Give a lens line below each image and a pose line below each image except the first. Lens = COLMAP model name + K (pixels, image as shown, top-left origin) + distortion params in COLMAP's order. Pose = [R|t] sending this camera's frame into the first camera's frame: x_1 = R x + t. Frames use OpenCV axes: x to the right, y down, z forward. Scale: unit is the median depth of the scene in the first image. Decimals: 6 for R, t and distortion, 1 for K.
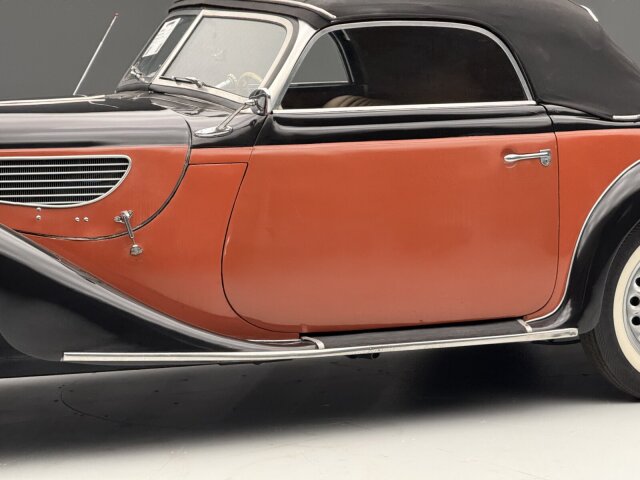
lens RADIAL K [[2332.4, 0, 320.0], [0, 2332.4, 240.0], [0, 0, 1]] dist [0.128144, 1.986718]
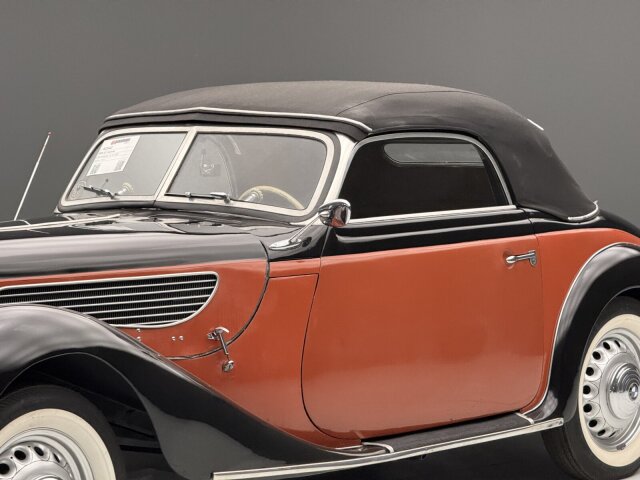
lens RADIAL K [[2332.4, 0, 320.0], [0, 2332.4, 240.0], [0, 0, 1]] dist [0.128144, 1.986718]
pose [[0.917580, -0.042152, 0.395310, -0.423193], [0.066194, 0.996682, -0.047370, 0.000419], [-0.392002, 0.069632, 0.917325, 0.067196]]
